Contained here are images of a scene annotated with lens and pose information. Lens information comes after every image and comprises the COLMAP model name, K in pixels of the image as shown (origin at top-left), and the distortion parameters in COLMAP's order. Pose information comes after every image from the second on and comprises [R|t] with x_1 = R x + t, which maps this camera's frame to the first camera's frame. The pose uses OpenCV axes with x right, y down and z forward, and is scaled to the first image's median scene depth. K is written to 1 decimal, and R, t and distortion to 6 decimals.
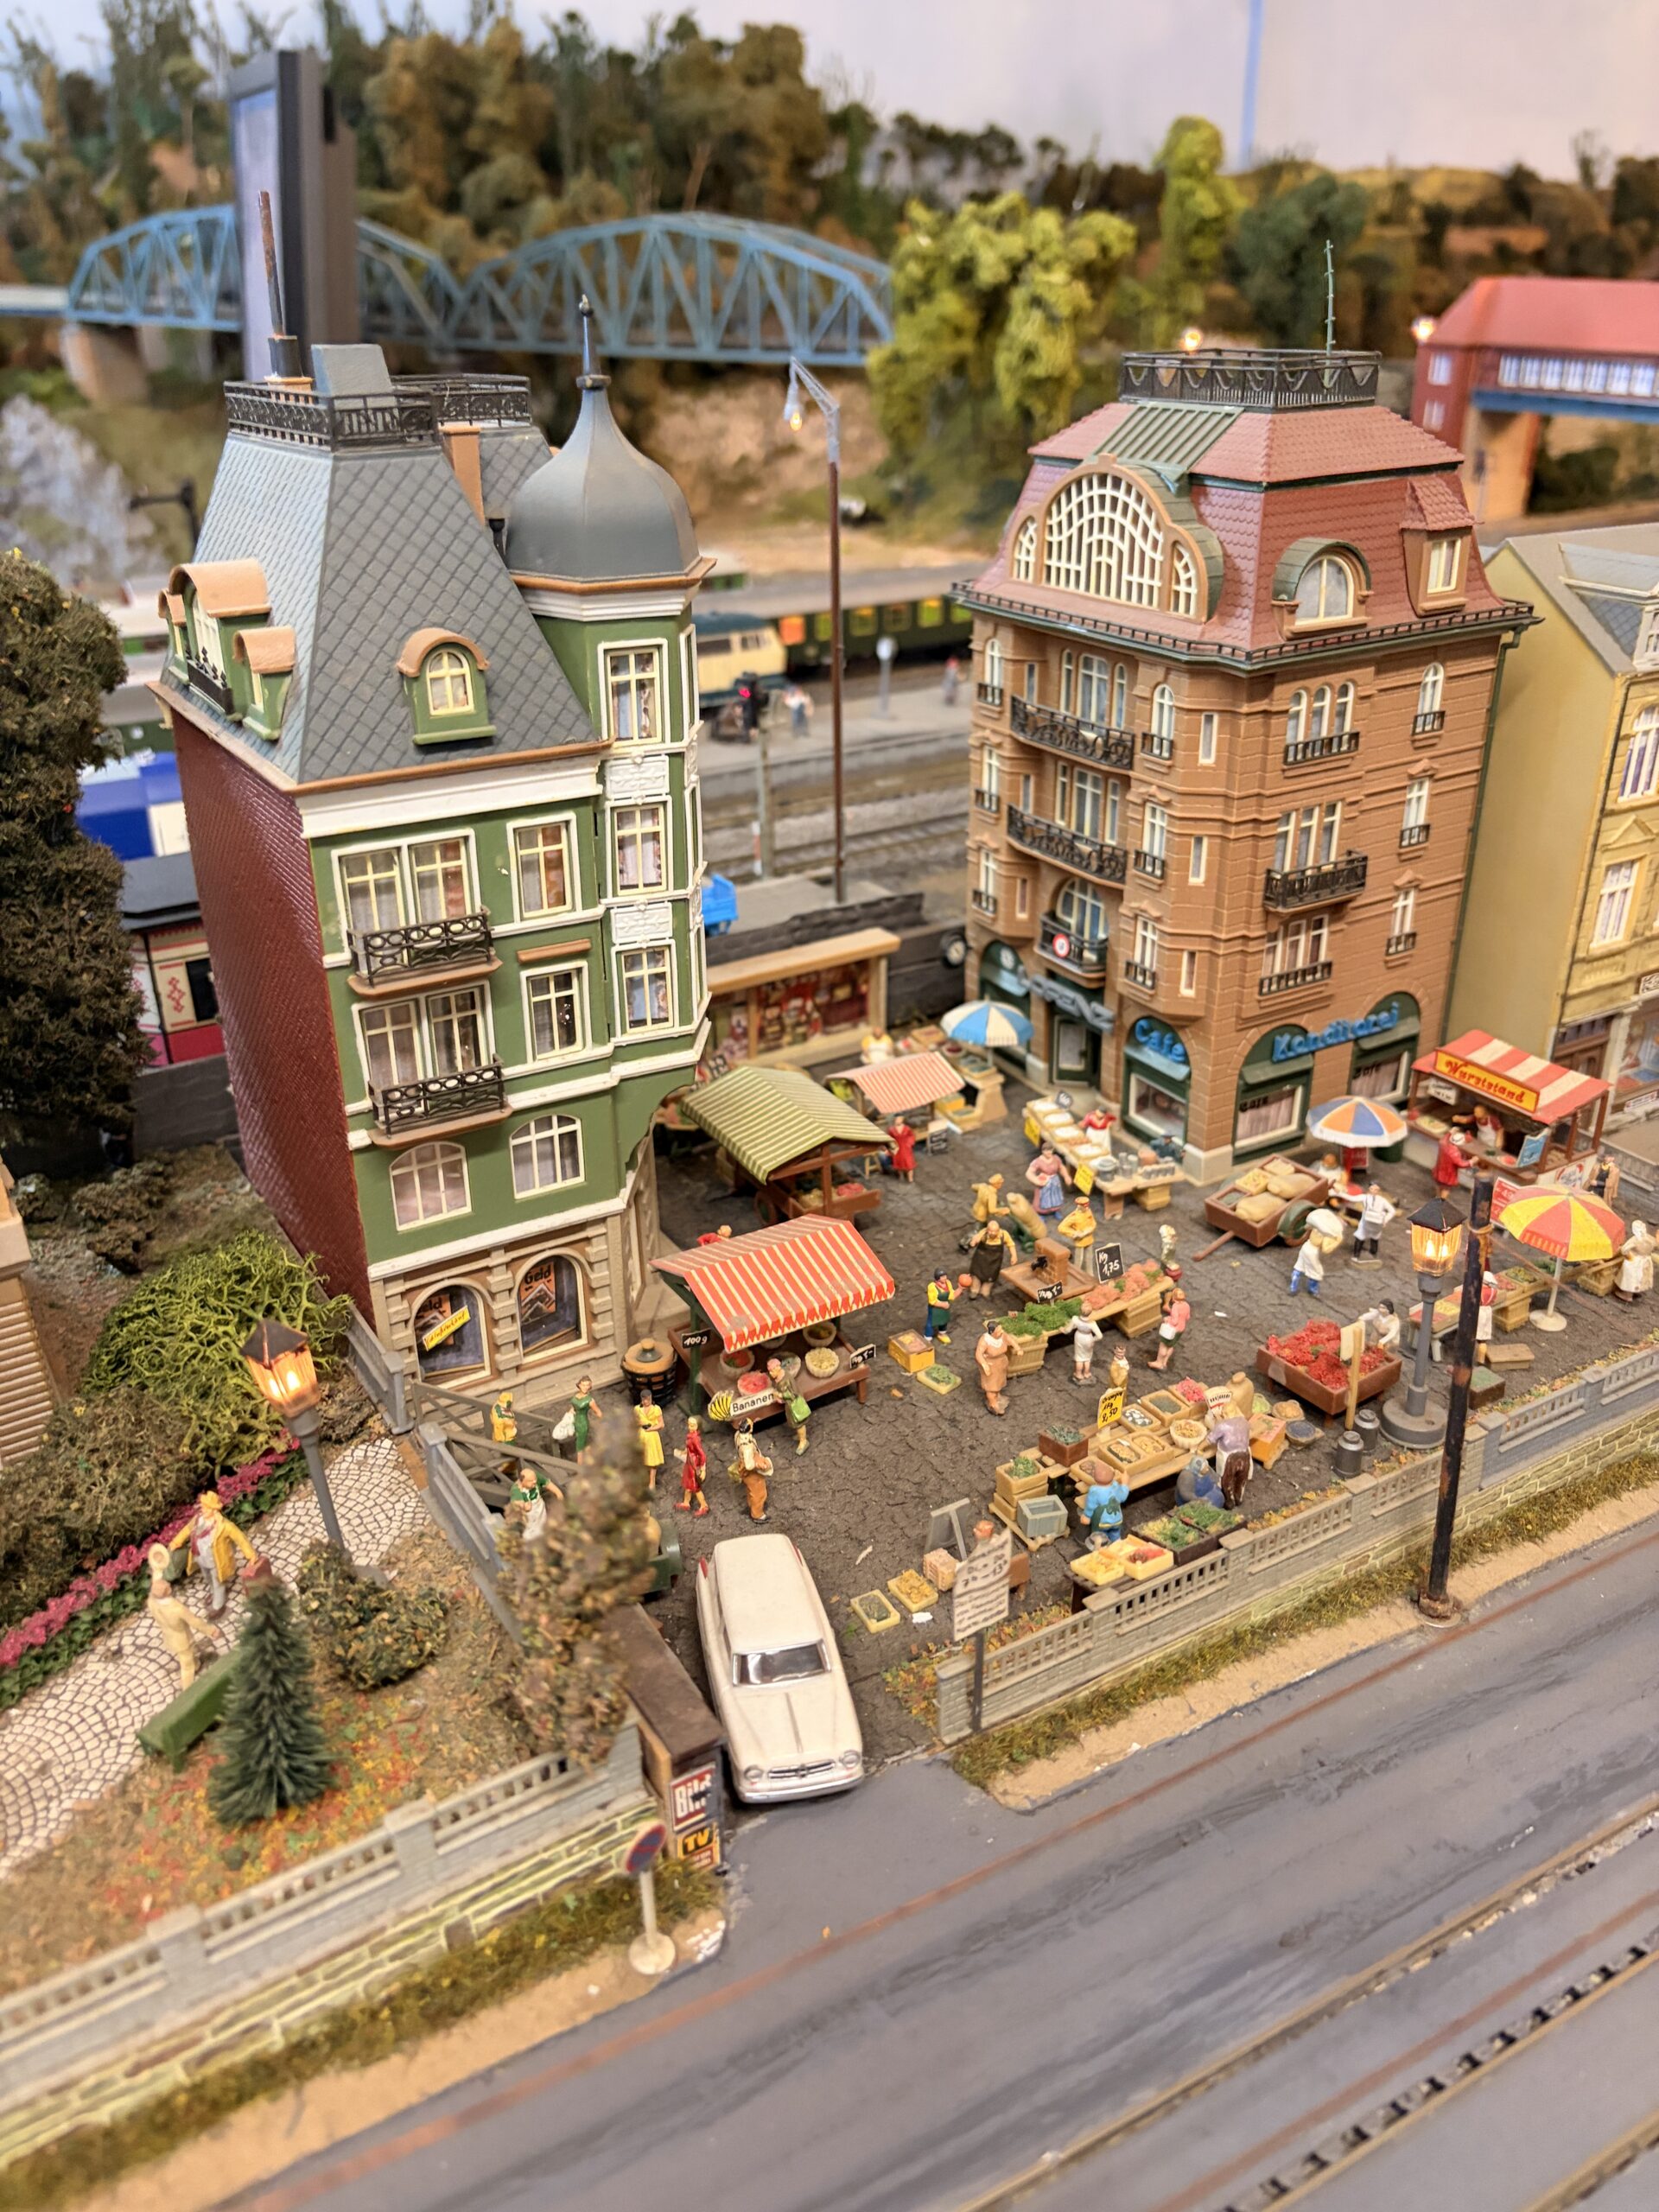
lens RADIAL K [[1652.9, 0, 827.3], [0, 1652.9, 1141.4], [0, 0, 1]] dist [0.021234, -0.037952]
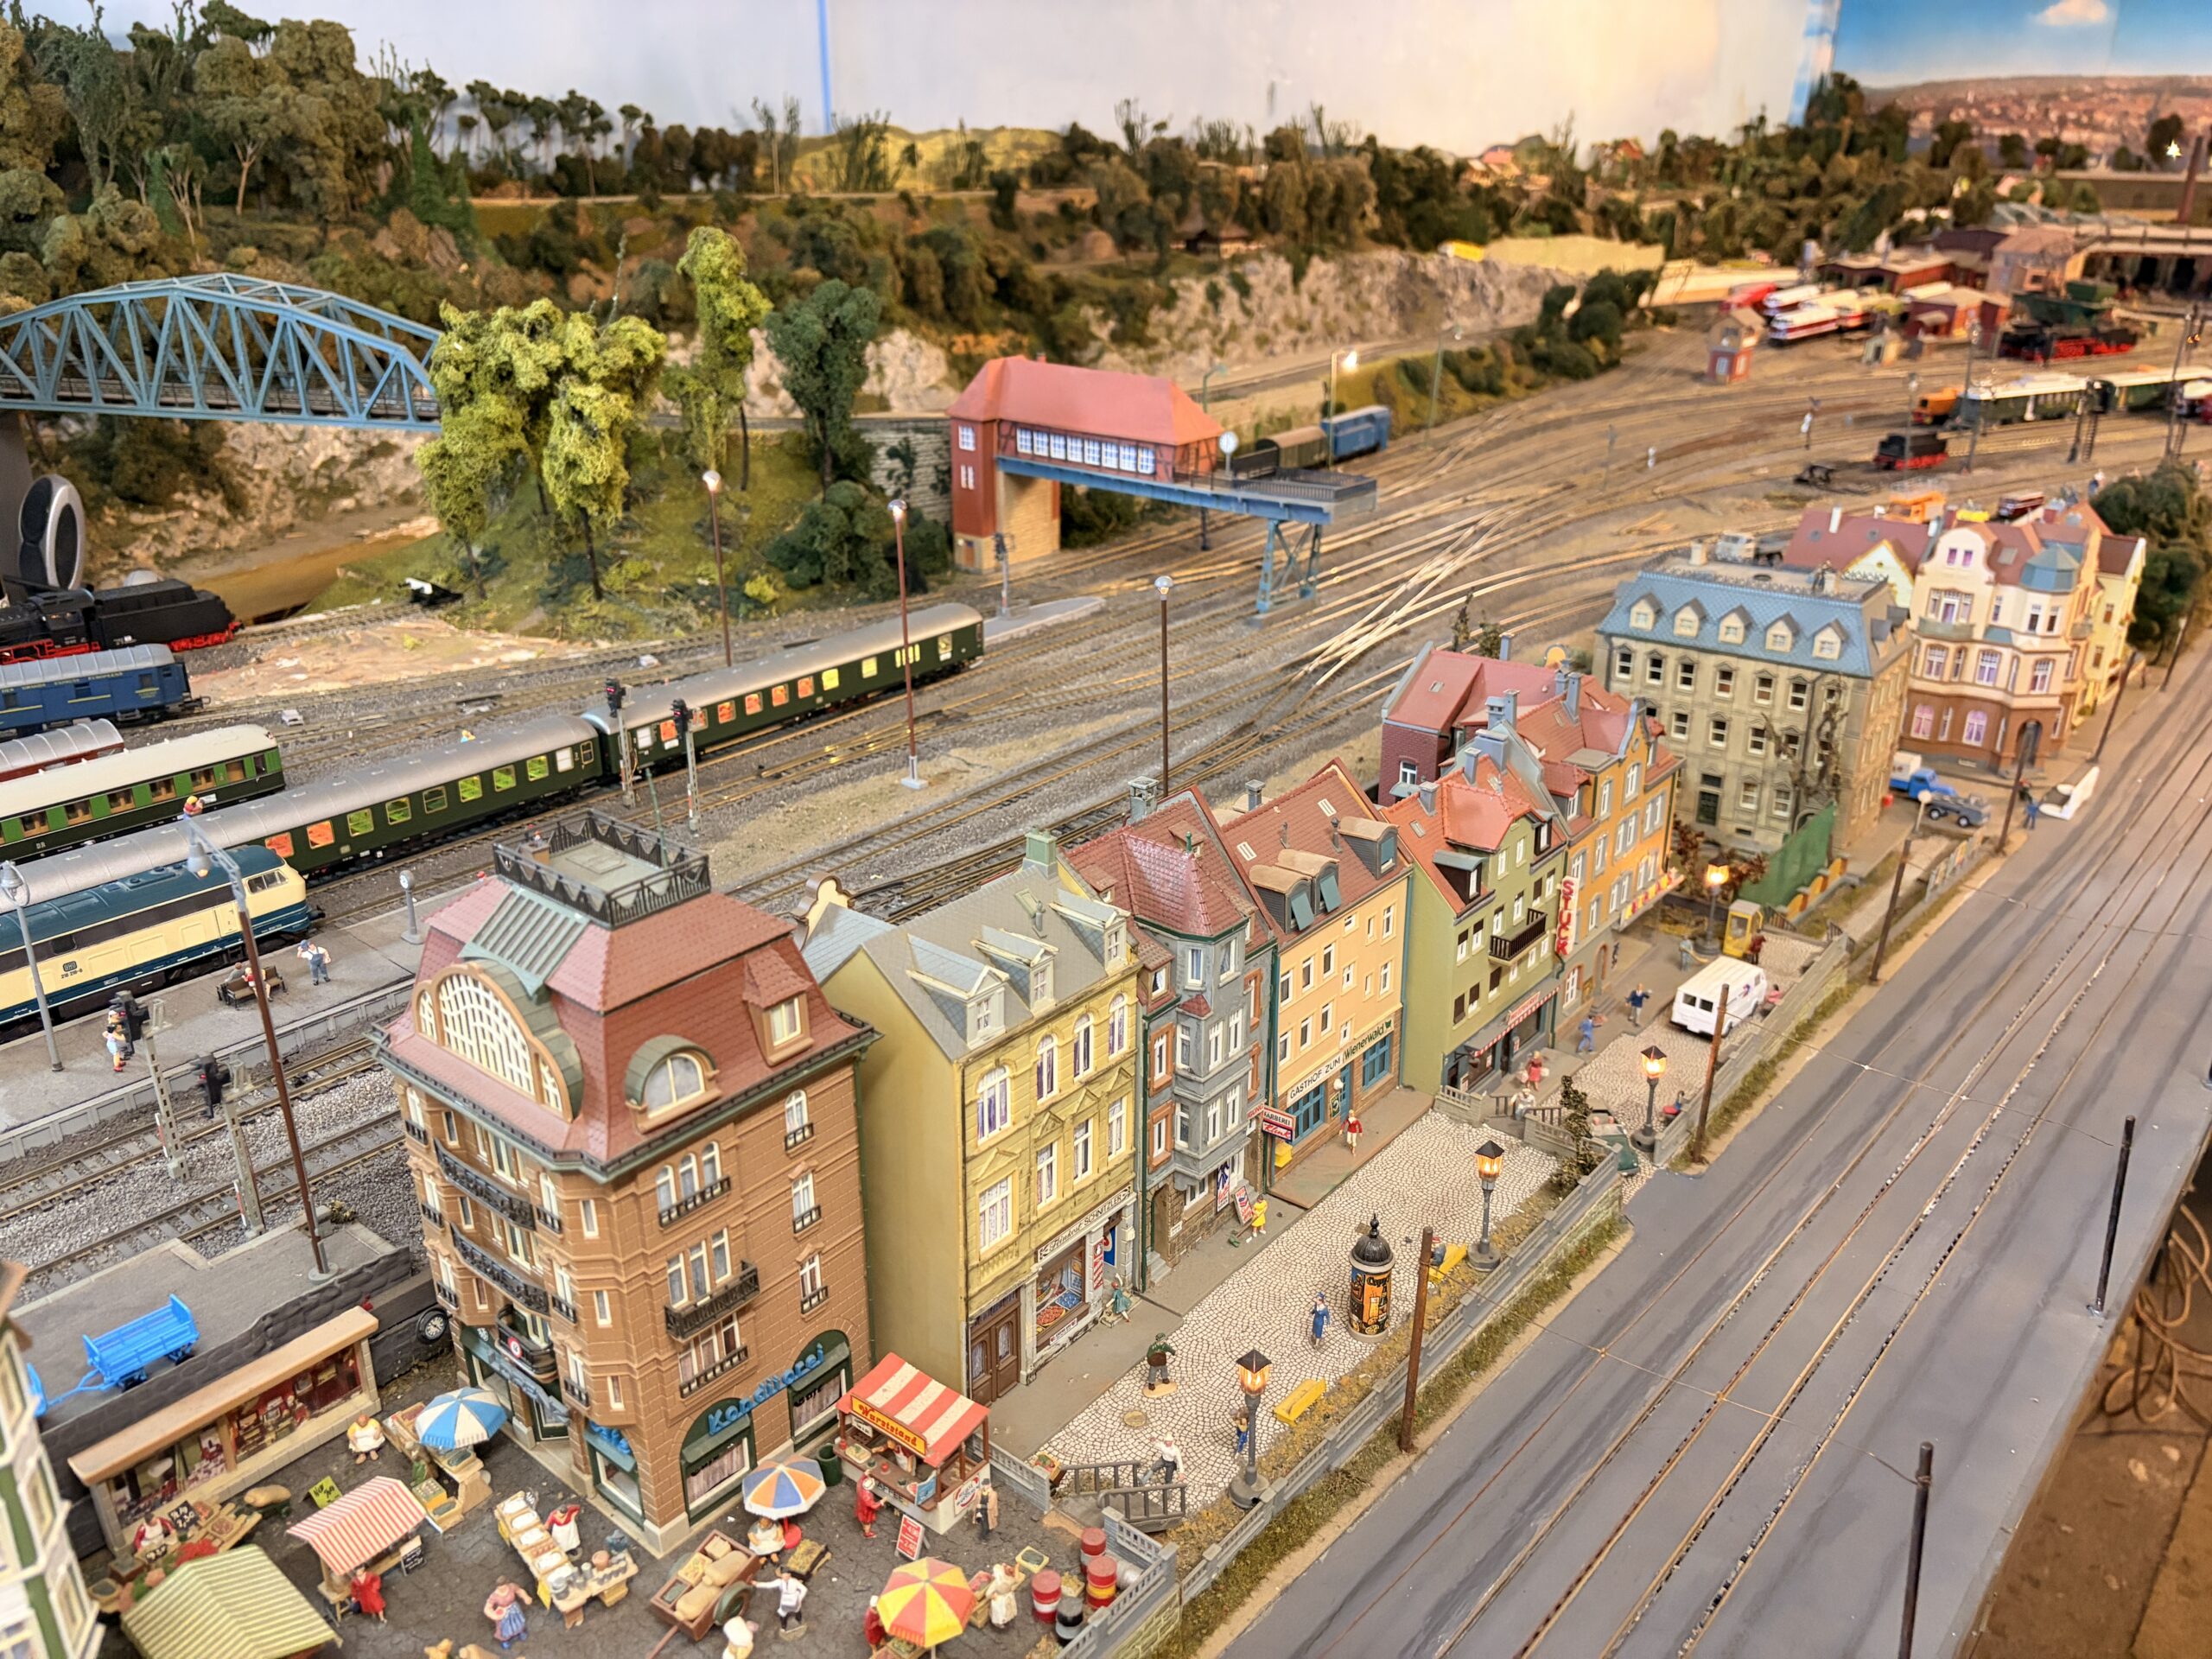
lens RADIAL K [[1652.9, 0, 1118.4], [0, 1652.9, 841.1], [0, 0, 1]] dist [0.021234, -0.037952]
pose [[0.938889, -0.114891, 0.324479, 0.245288], [0.140779, 0.988377, -0.057385, -0.406600], [-0.314115, 0.099558, 0.944150, -0.237489]]
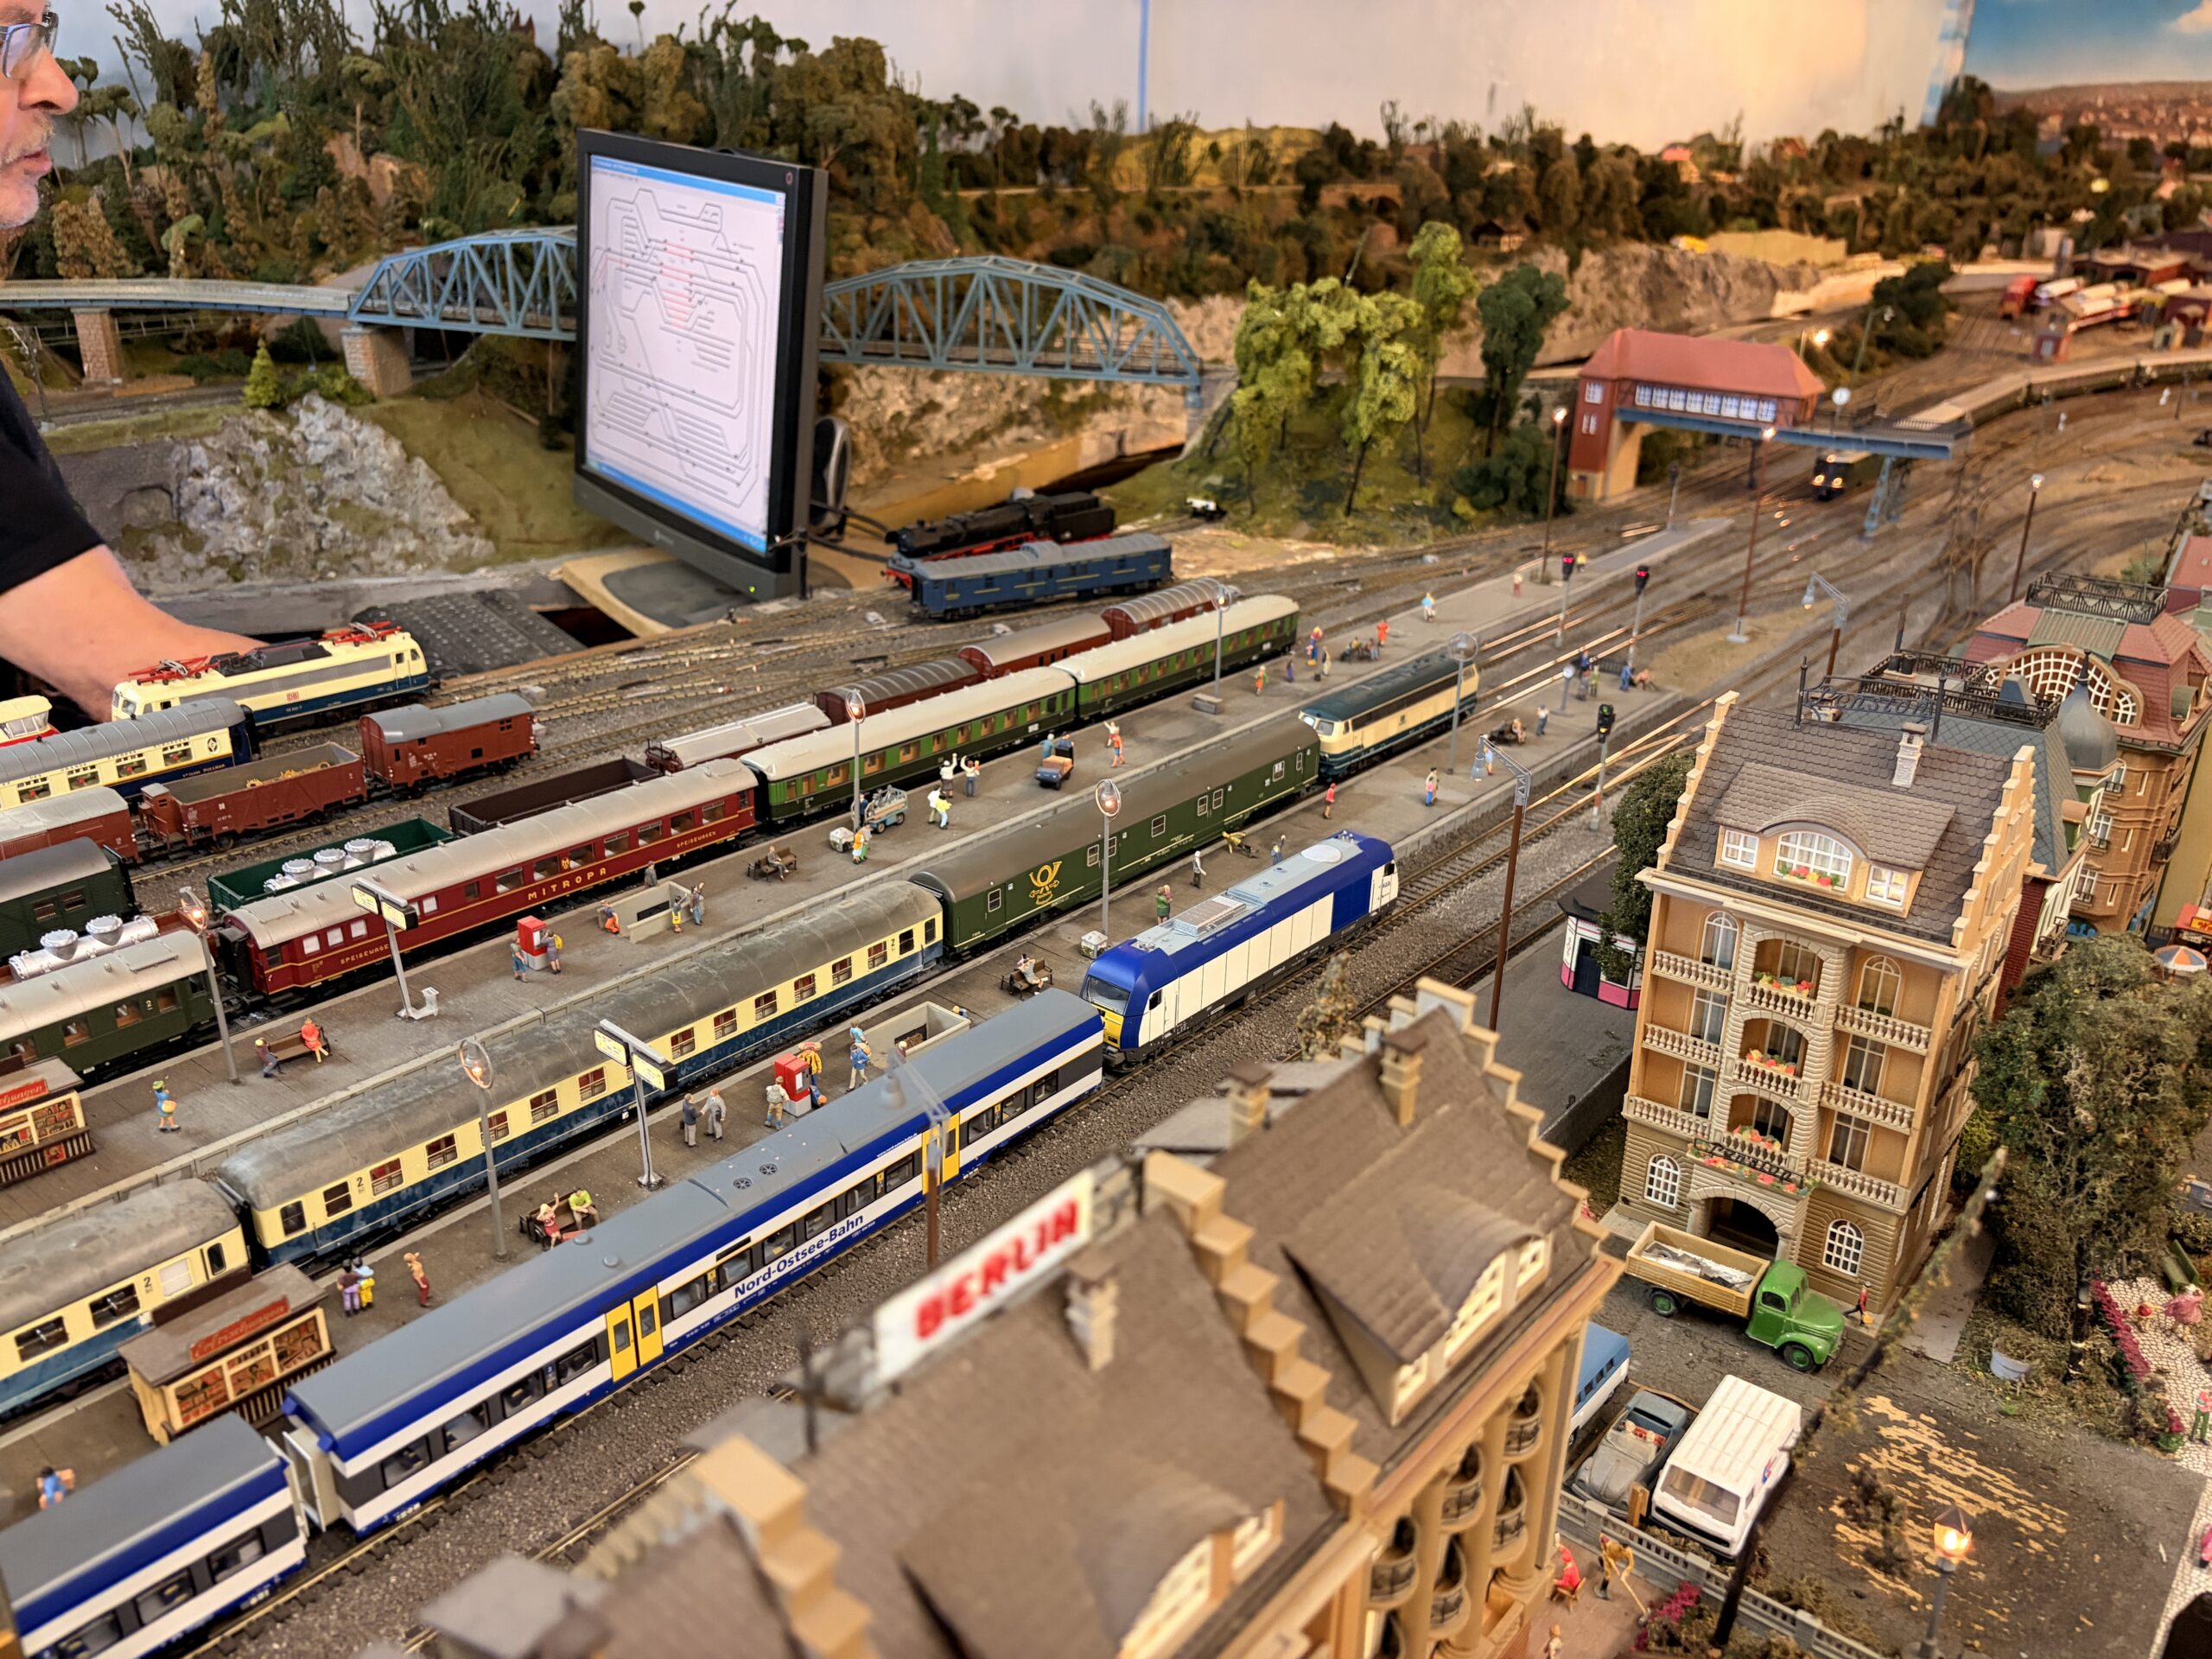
lens RADIAL K [[1652.9, 0, 1102.6], [0, 1652.9, 837.4], [0, 0, 1]] dist [0.021234, -0.037952]
pose [[0.945711, -0.101854, 0.308635, -1.737690], [0.124834, 0.990619, -0.055593, -0.239882], [-0.300078, 0.091103, 0.949554, -0.589836]]
